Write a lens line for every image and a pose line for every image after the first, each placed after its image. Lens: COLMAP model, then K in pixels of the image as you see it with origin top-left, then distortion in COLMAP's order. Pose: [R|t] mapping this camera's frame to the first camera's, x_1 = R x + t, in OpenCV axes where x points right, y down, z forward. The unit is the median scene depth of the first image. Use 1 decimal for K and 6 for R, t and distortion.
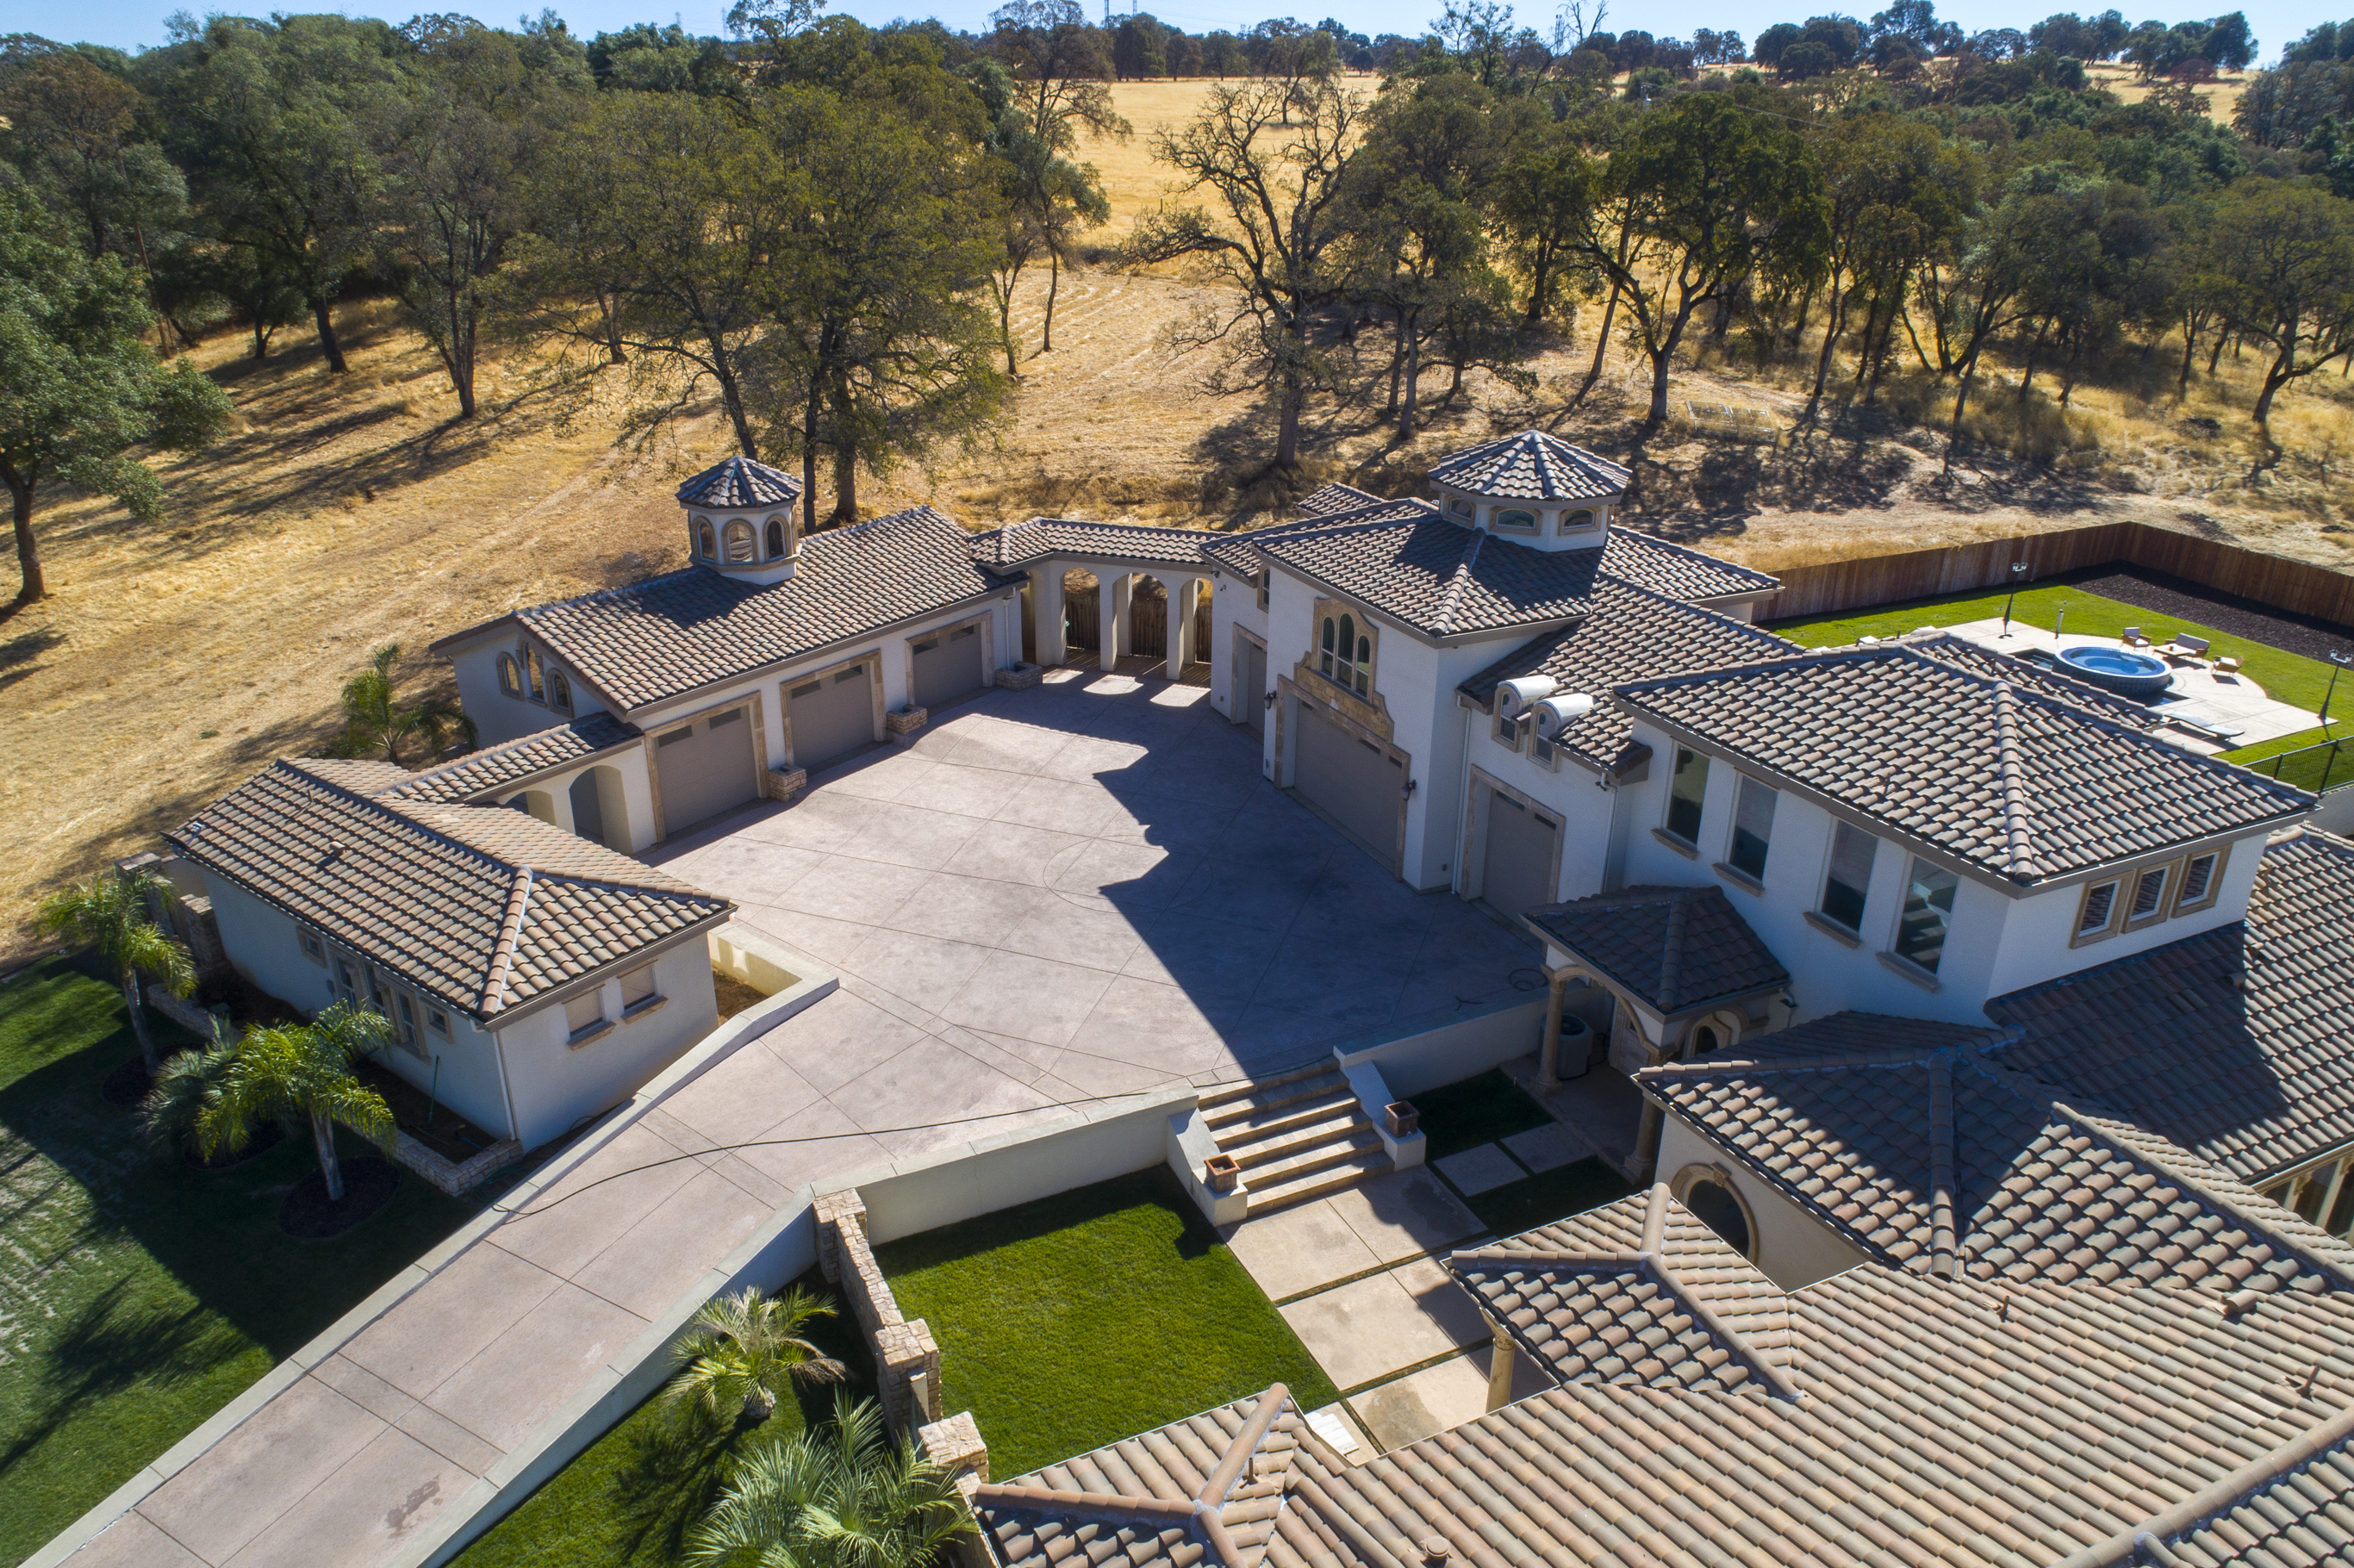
lens RADIAL K [[1571.3, 0, 1177.0], [0, 1571.3, 784.0], [0, 0, 1]] dist [-0.006809, 0.003688]
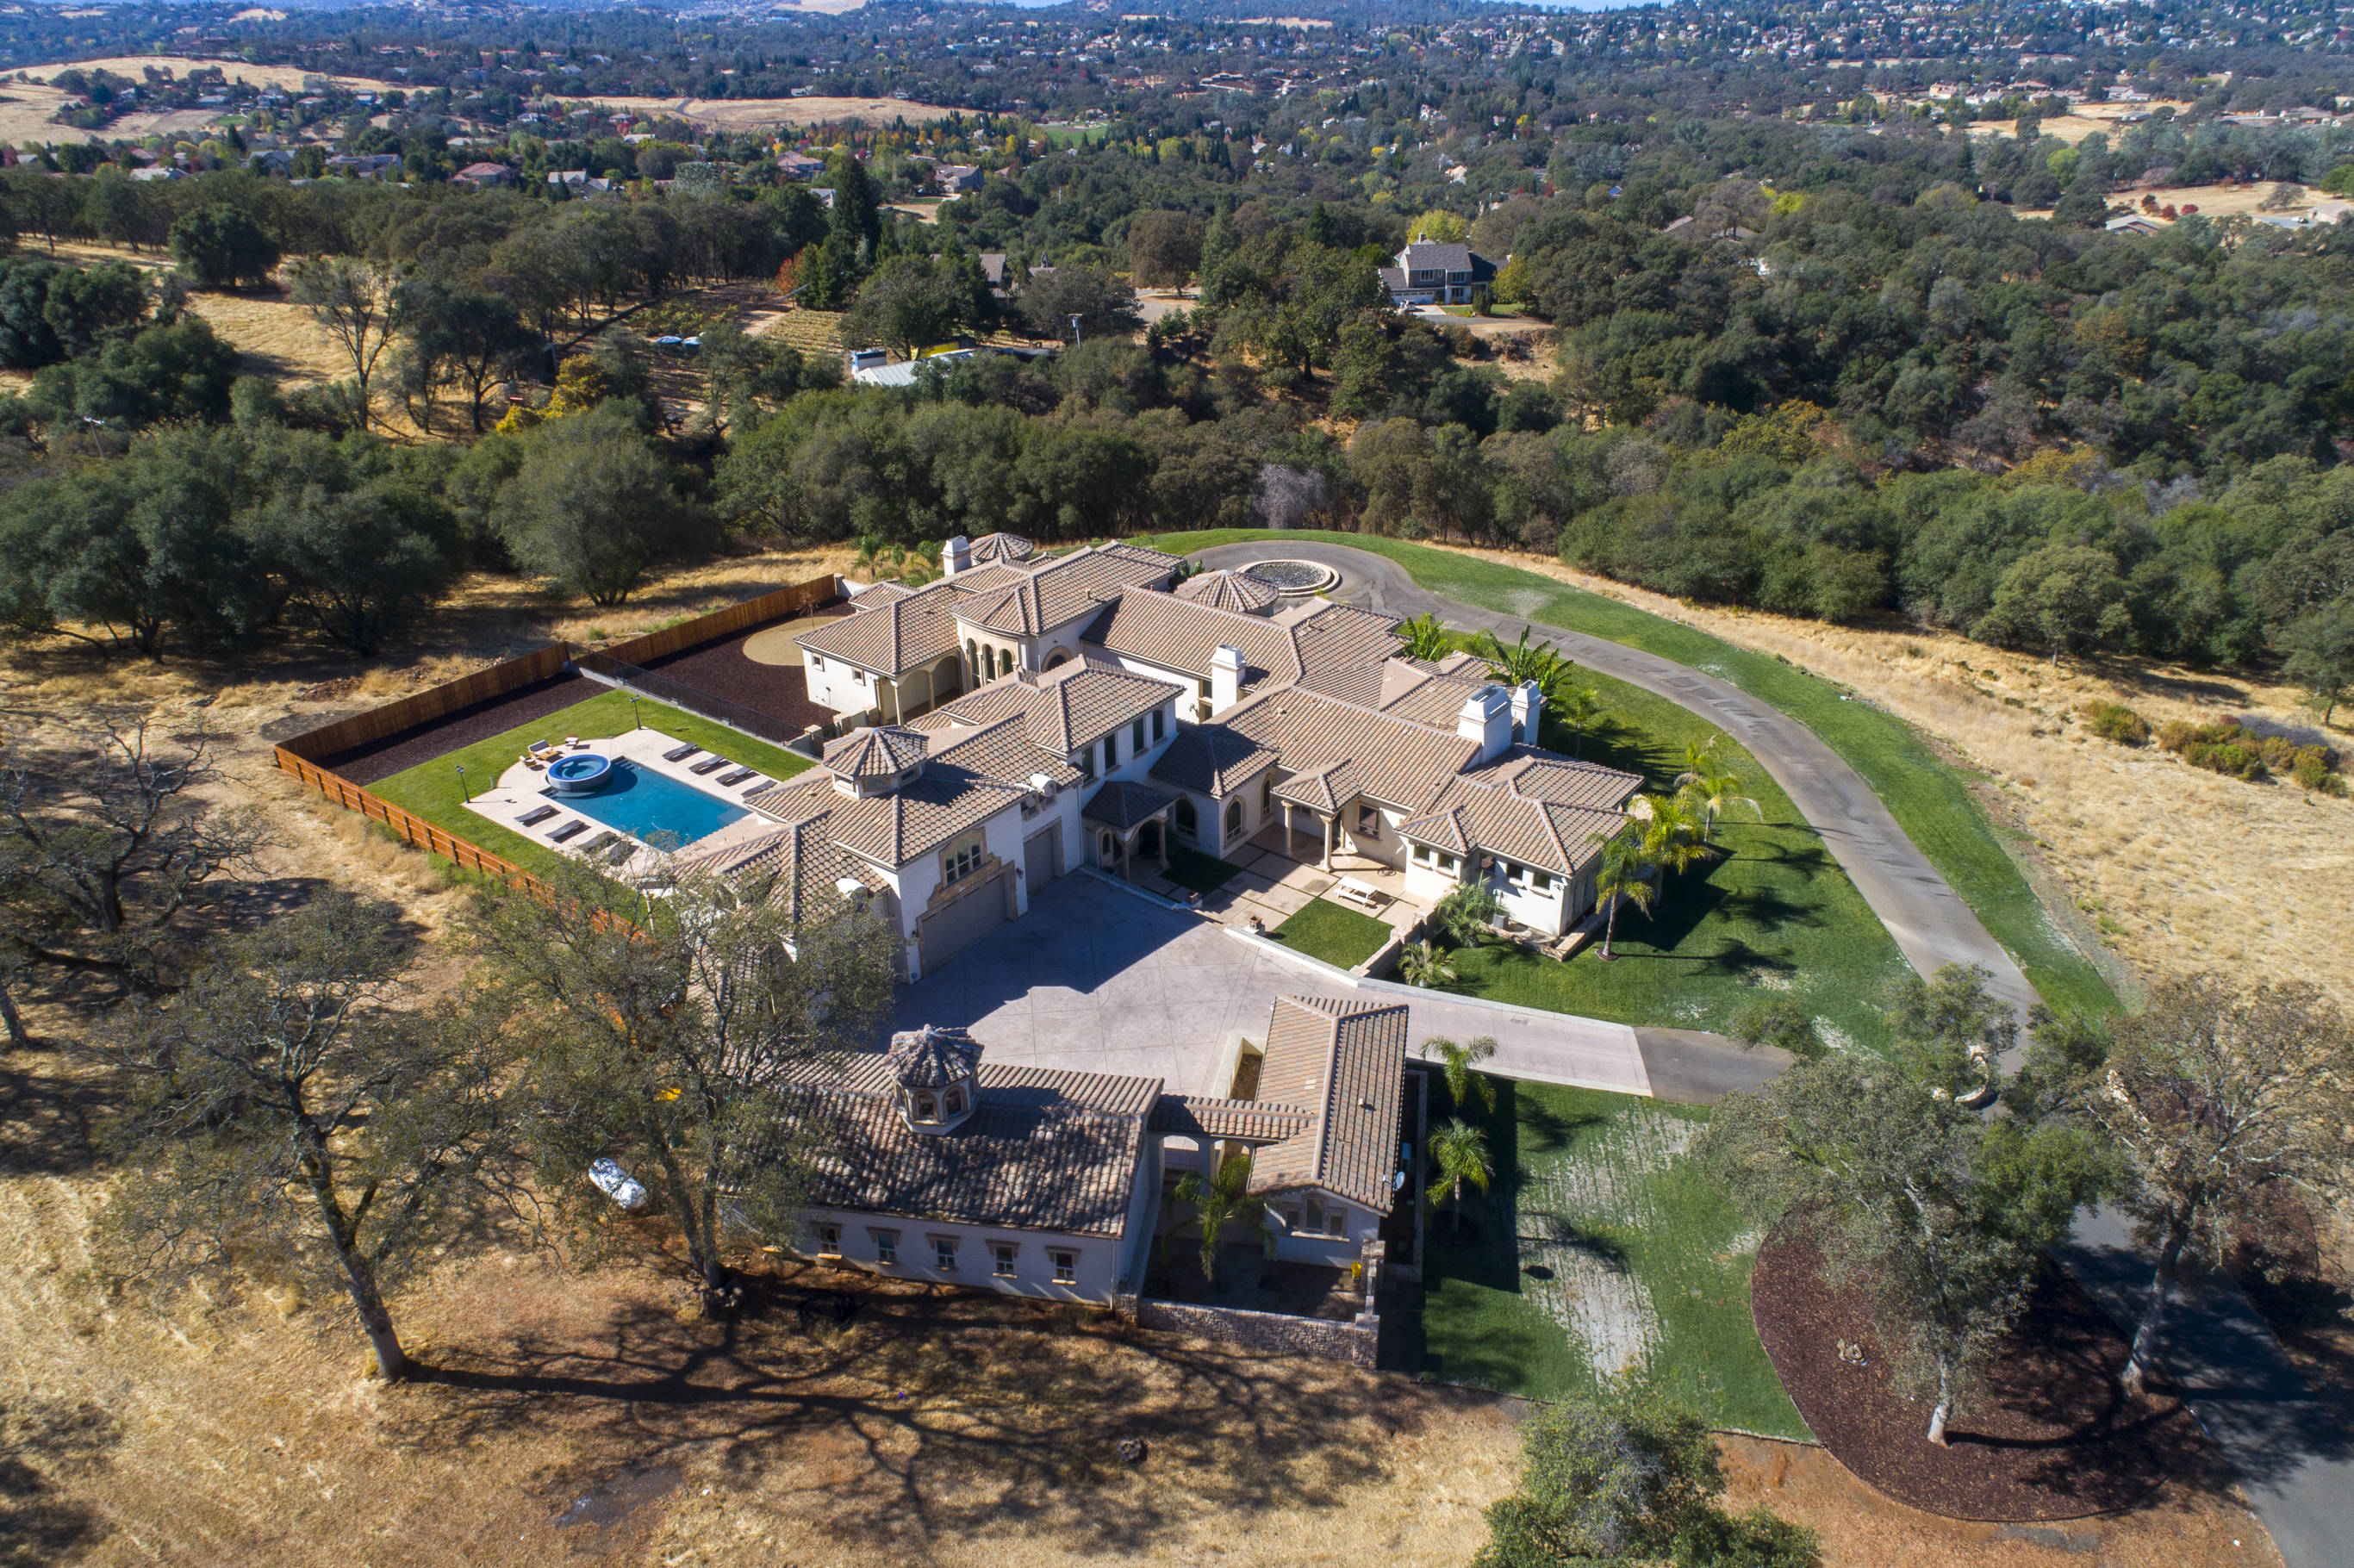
lens RADIAL K [[1634.6, 0, 1172.3], [0, 1634.6, 785.3], [0, 0, 1]] dist [-0.009101, 0.002350]
pose [[-0.442822, -0.421993, 0.791095, -1.117676], [0.364420, 0.721444, 0.588826, -0.894230], [-0.819211, 0.549036, -0.165689, 0.806917]]
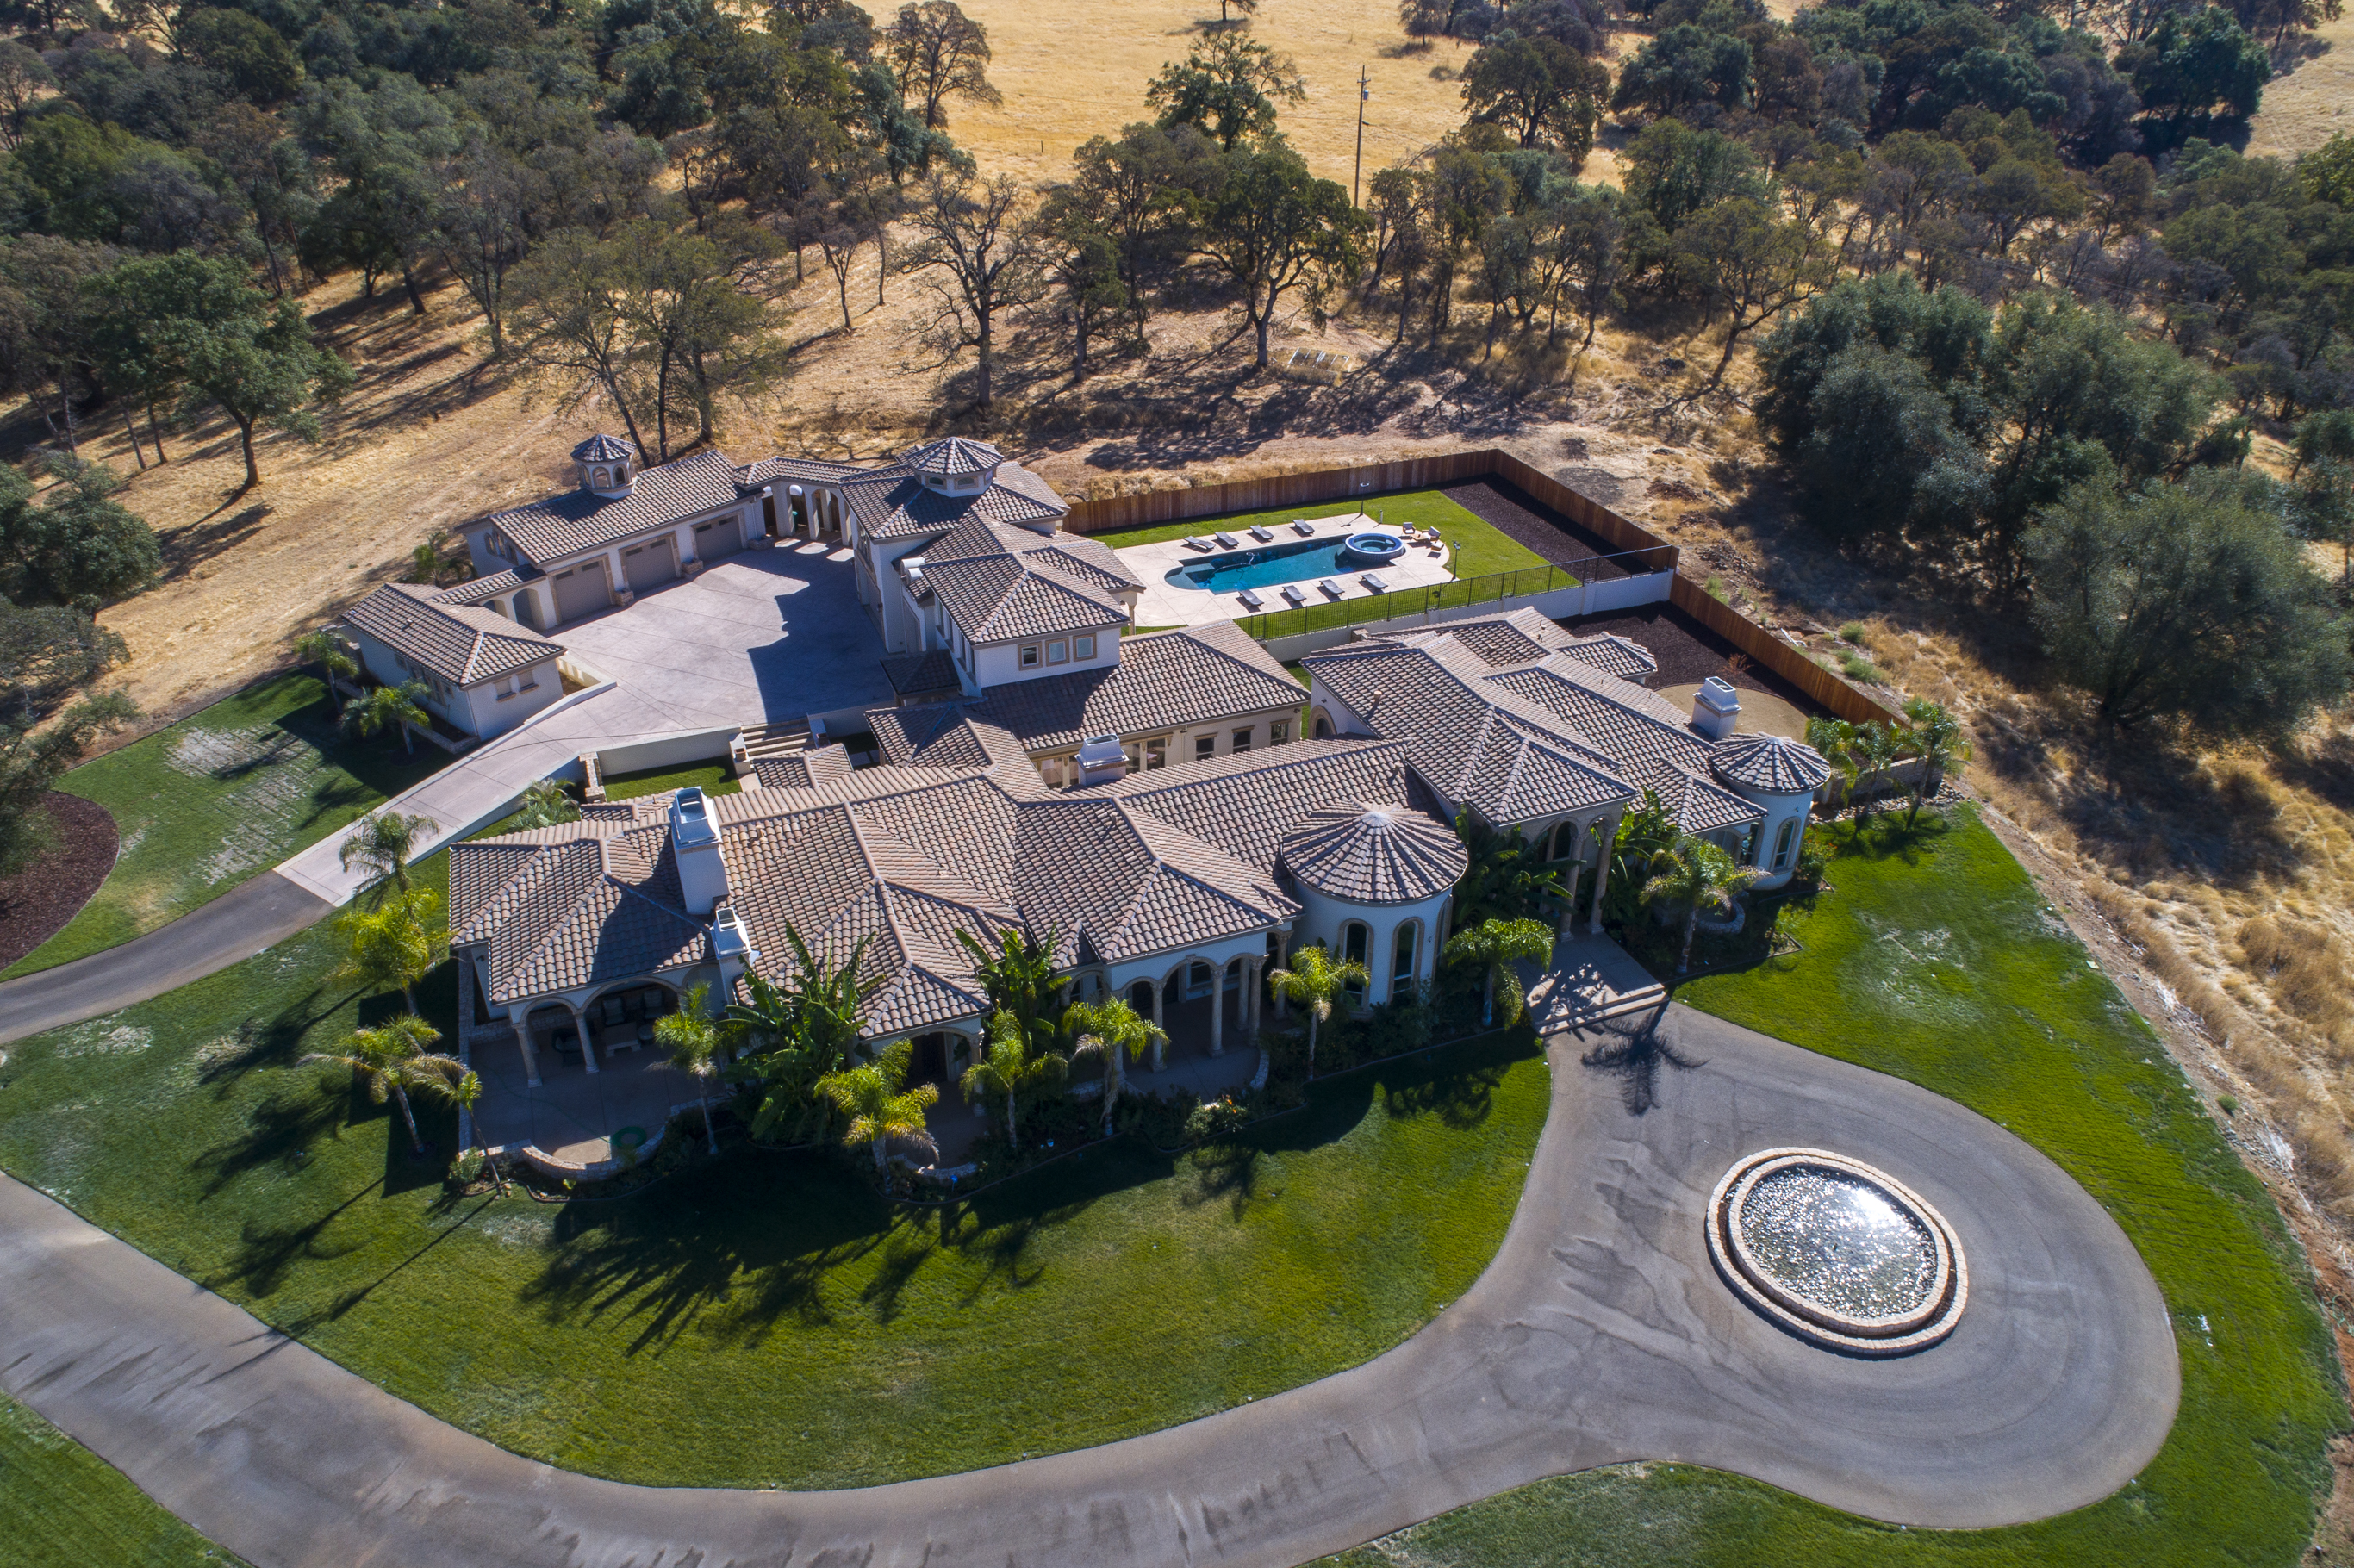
lens RADIAL K [[1576.3, 0, 1174.8], [0, 1576.3, 783.7], [0, 0, 1]] dist [-0.007653, 0.002545]
pose [[0.997562, 0.028028, -0.063905, 0.508368], [-0.020314, 0.992770, 0.118303, -0.014610], [0.066758, -0.116717, 0.990919, -0.856602]]
